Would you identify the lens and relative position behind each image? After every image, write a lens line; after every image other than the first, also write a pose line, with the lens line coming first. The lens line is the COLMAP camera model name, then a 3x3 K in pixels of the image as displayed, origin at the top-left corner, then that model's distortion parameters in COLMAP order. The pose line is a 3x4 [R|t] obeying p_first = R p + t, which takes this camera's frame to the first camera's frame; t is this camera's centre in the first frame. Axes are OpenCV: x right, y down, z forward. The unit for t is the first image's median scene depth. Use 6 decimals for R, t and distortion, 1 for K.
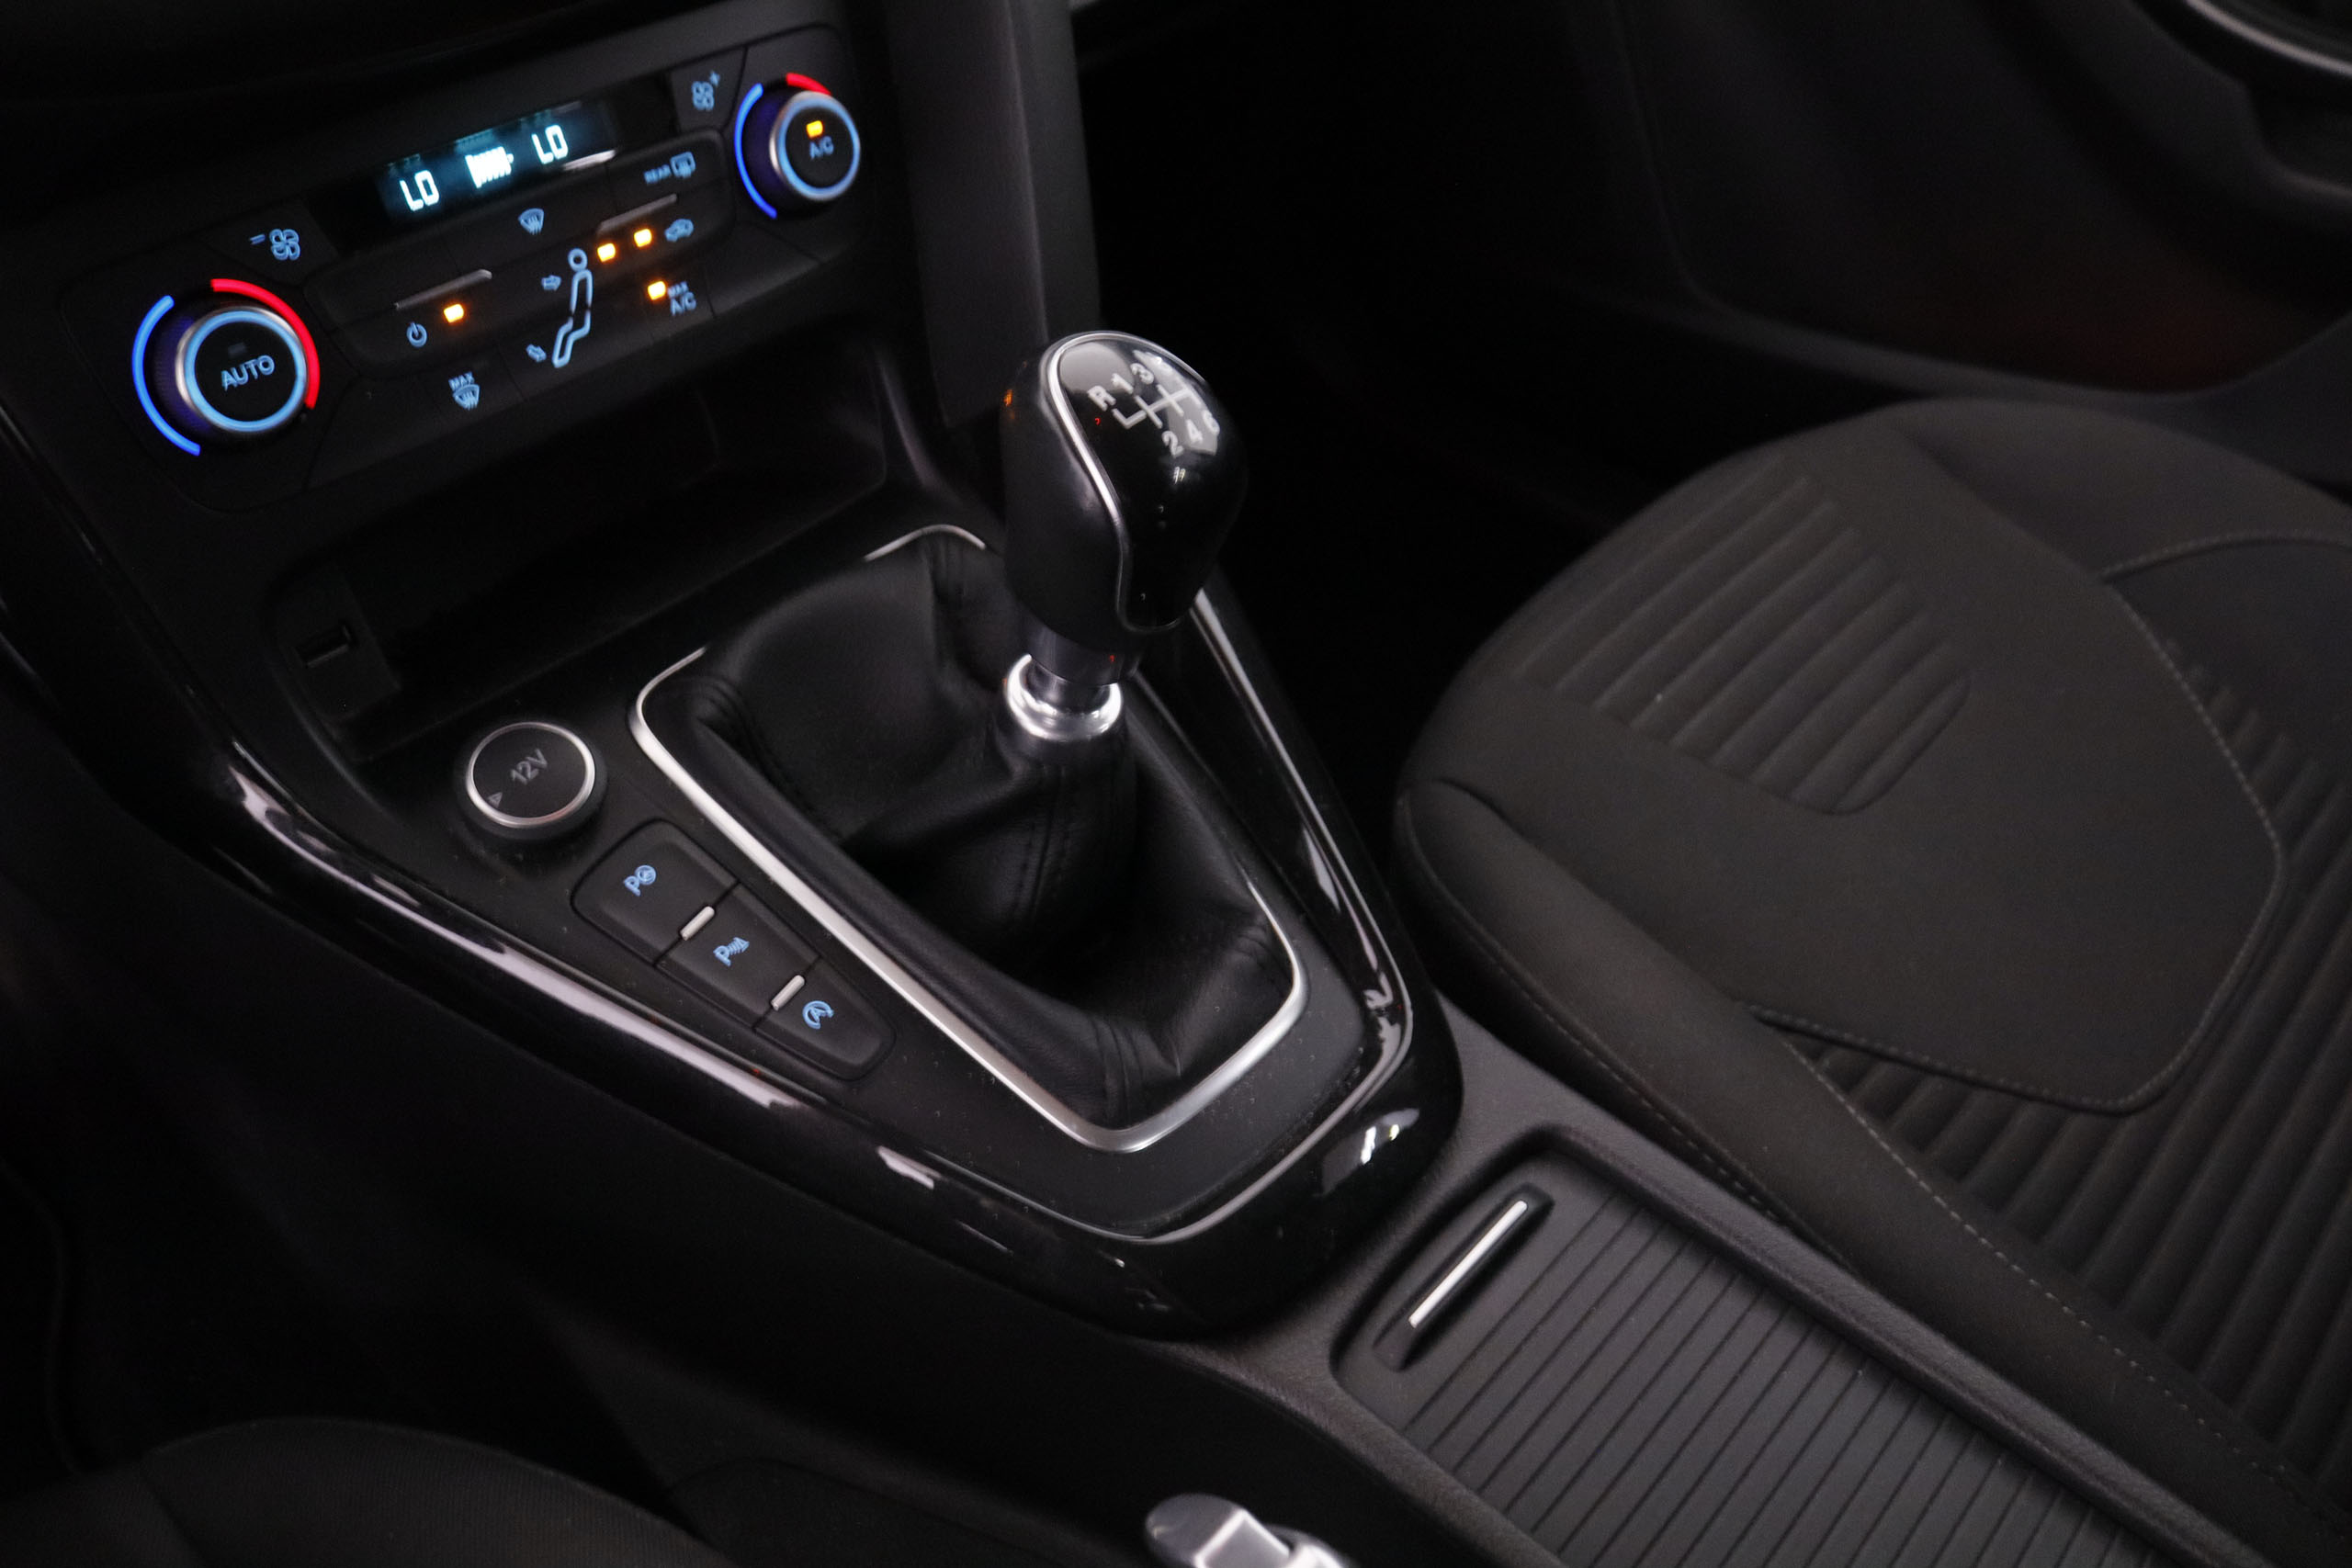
lens RADIAL K [[1910.6, 0, 1193.5], [0, 1910.6, 769.0], [0, 0, 1]] dist [-0.156958, 0.102388]
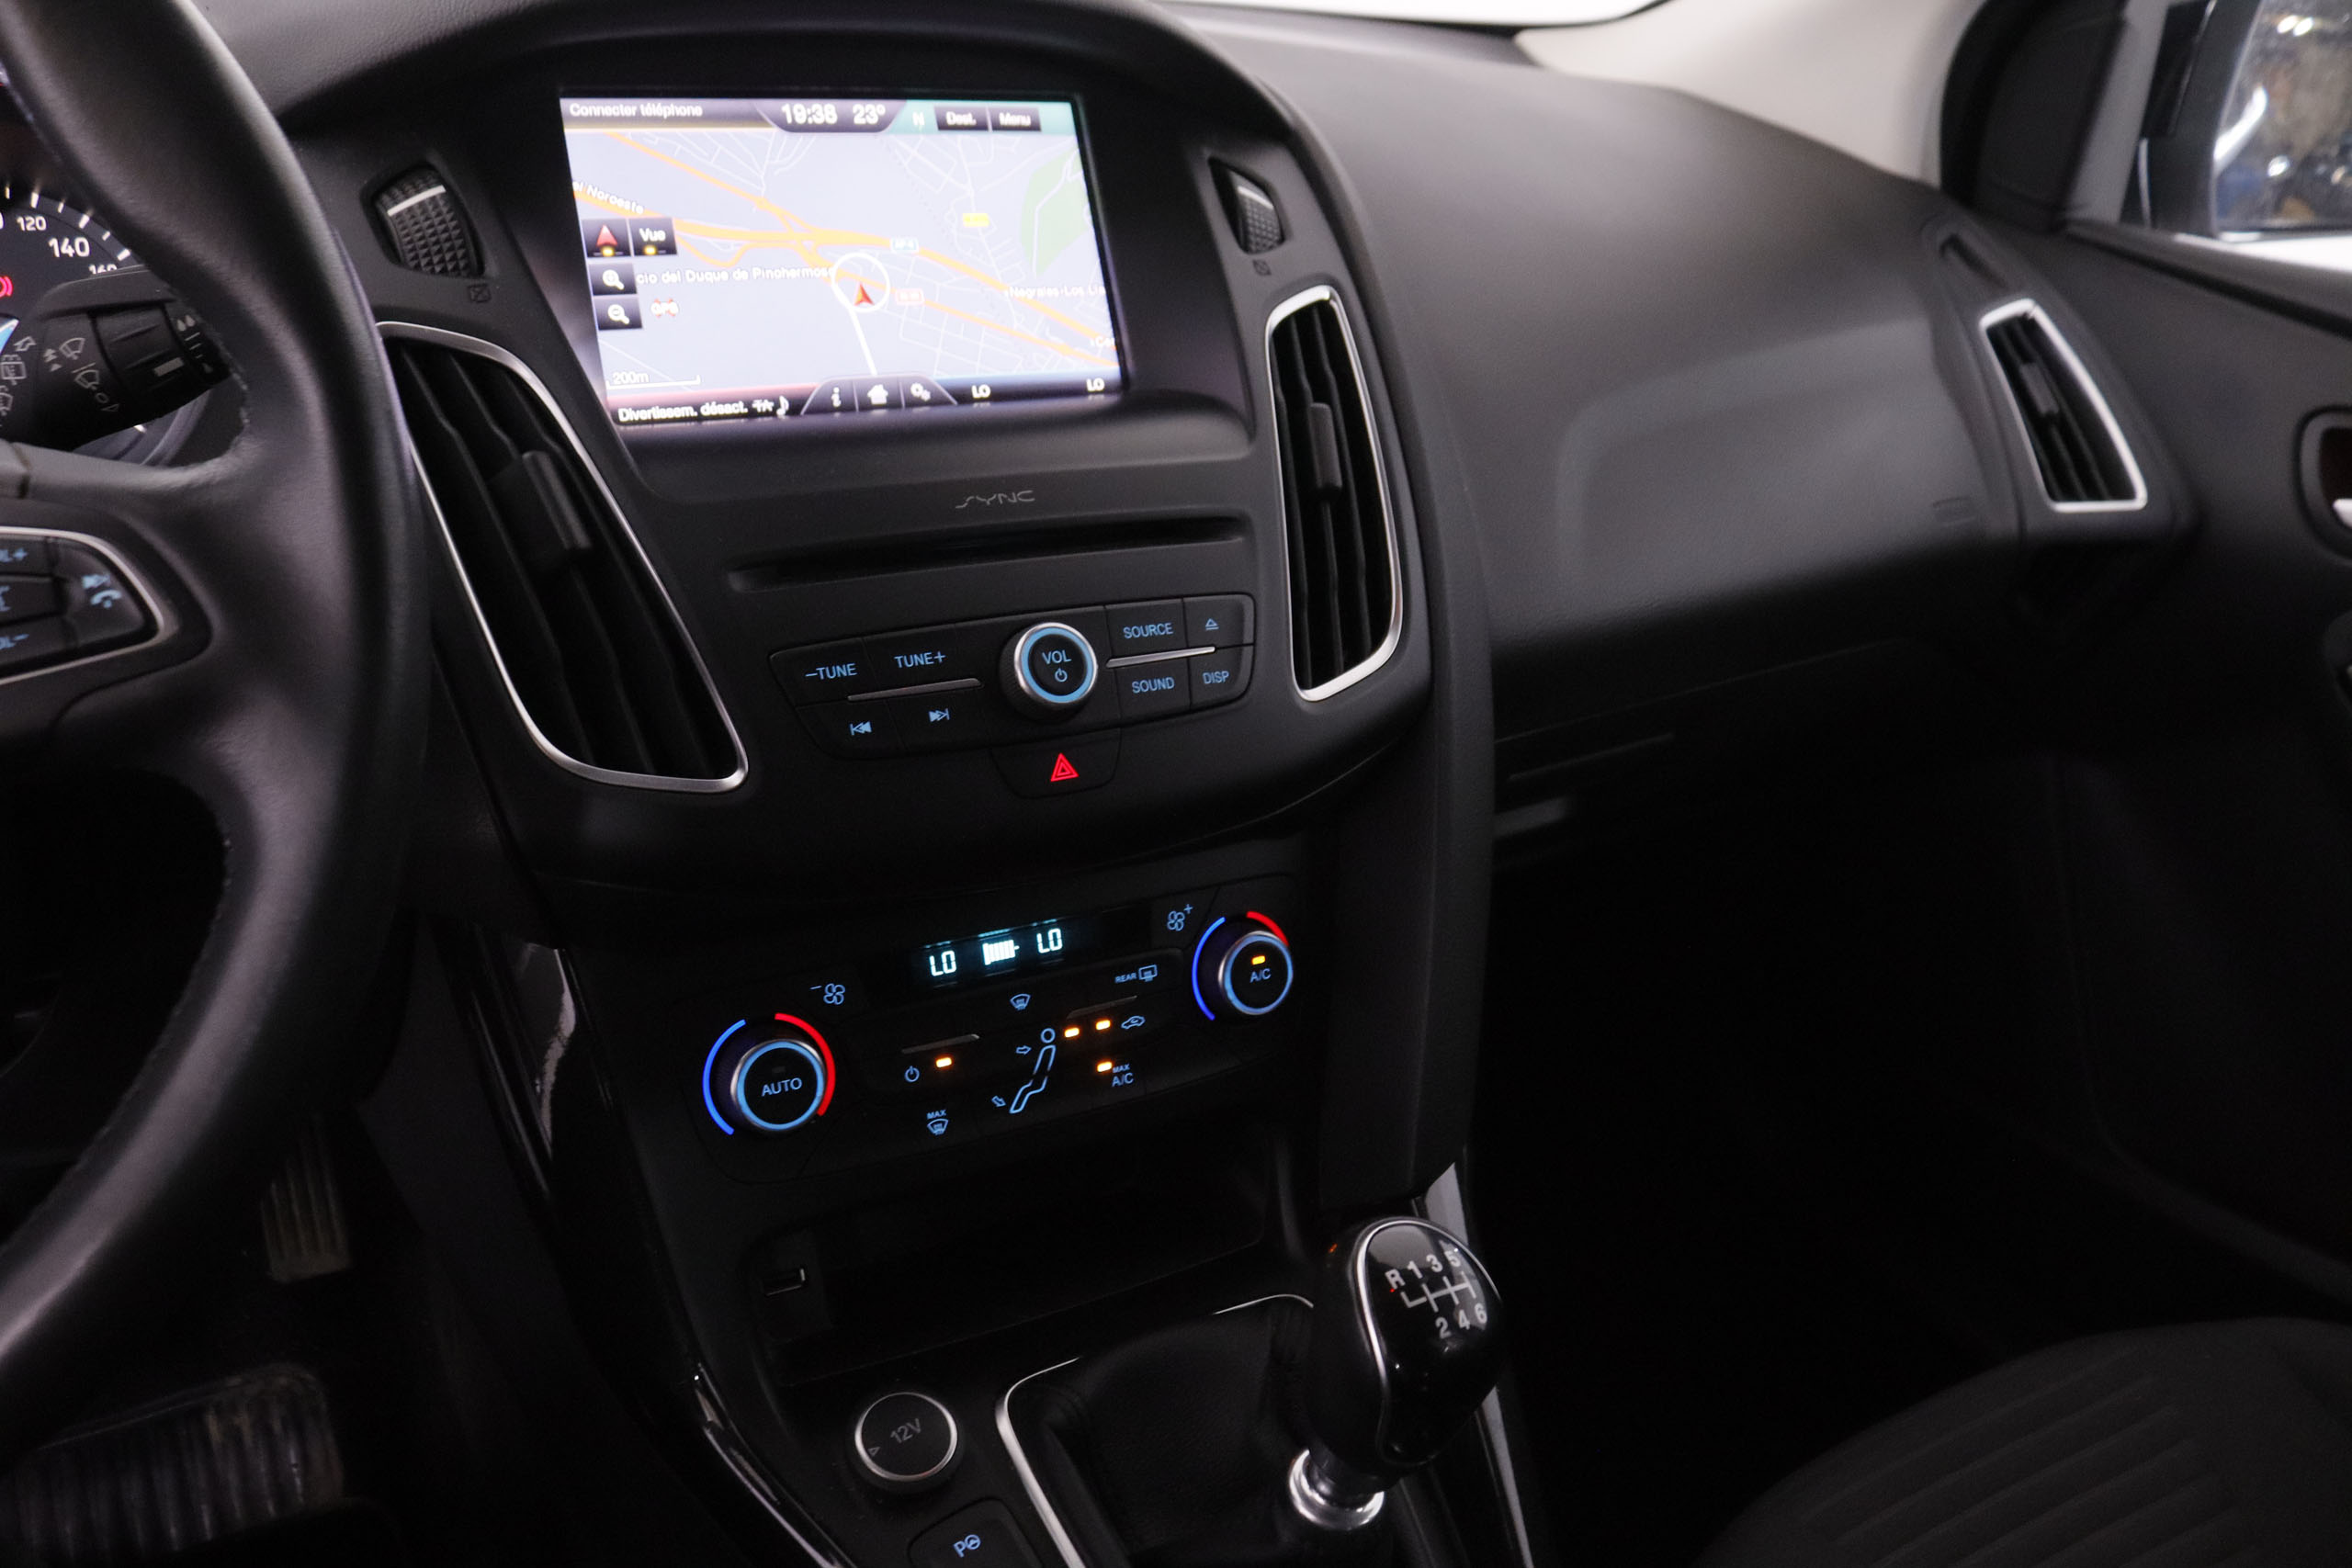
lens RADIAL K [[1910.6, 0, 1183.9], [0, 1910.6, 776.3], [0, 0, 1]] dist [-0.156958, 0.102388]
pose [[0.944143, 0.163539, -0.286093, 0.102016], [-0.242439, 0.932730, -0.266904, -0.115758], [0.223198, 0.321356, 0.920279, -0.237286]]
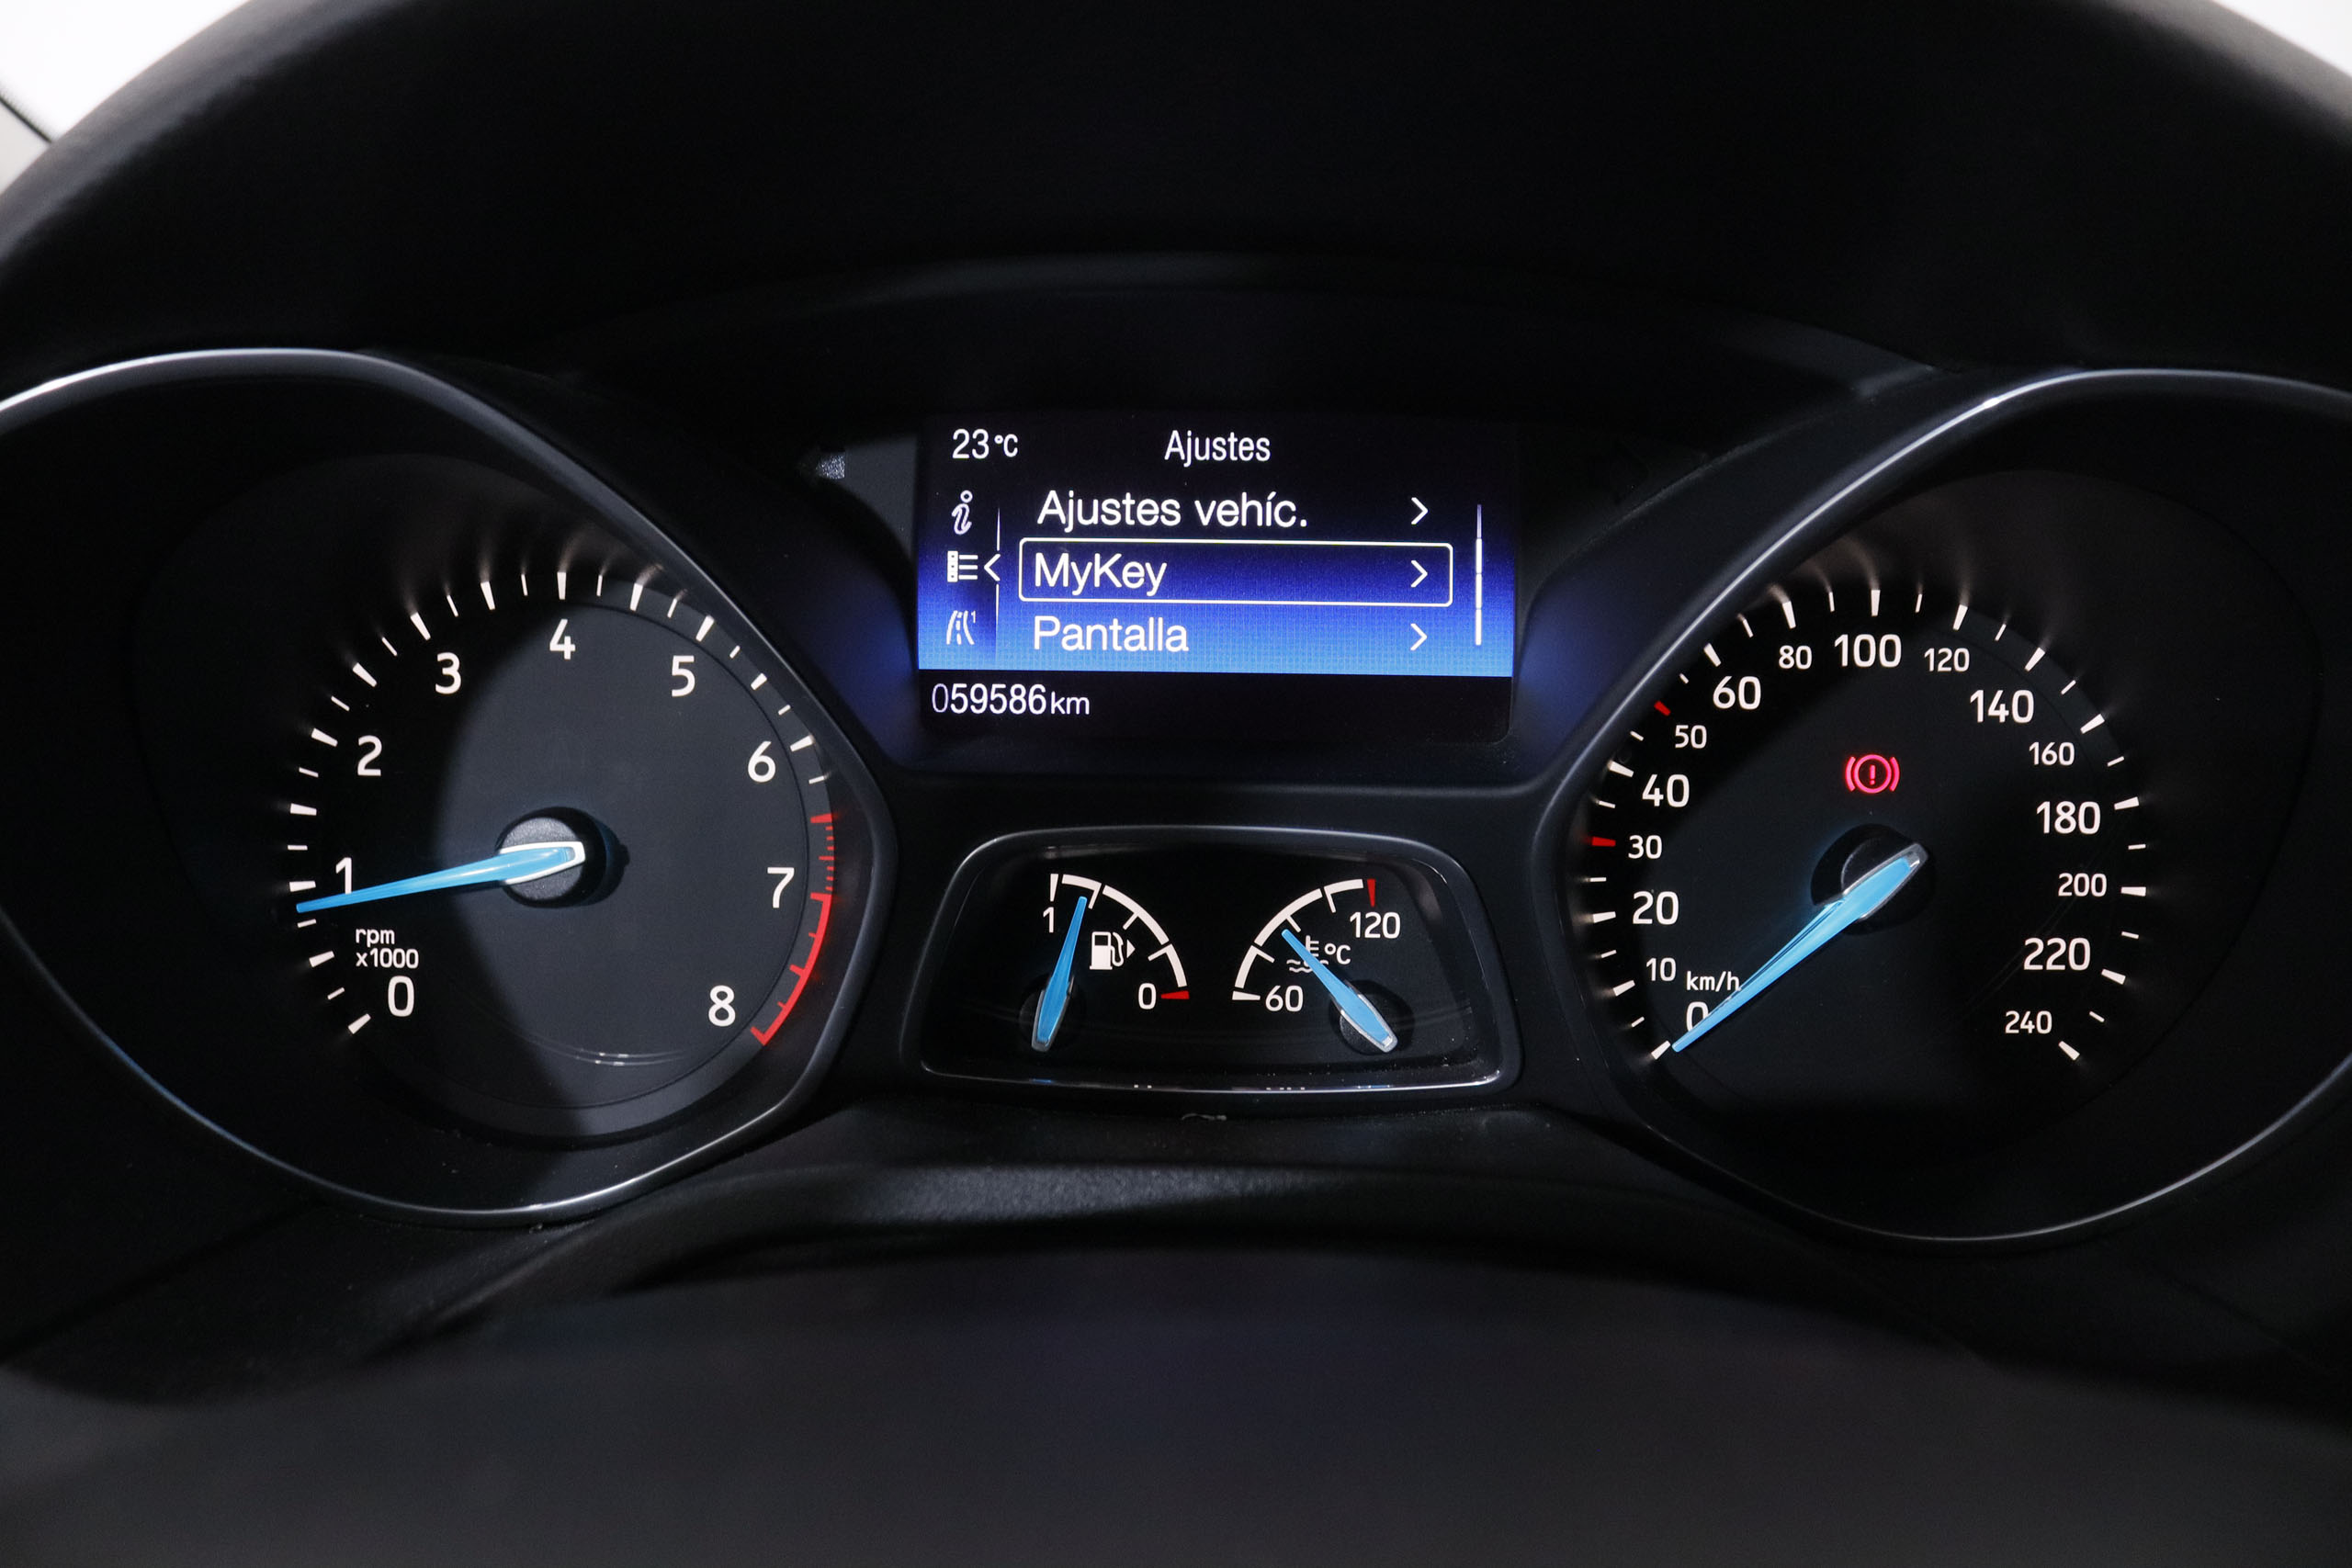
lens RADIAL K [[1910.6, 0, 1181.8], [0, 1910.6, 770.2], [0, 0, 1]] dist [-0.156958, 0.102388]
pose [[0.640841, 0.171508, -0.748270, -0.773953], [-0.485570, 0.845524, -0.222058, -0.301822], [0.594595, 0.505642, 0.625126, 0.057690]]
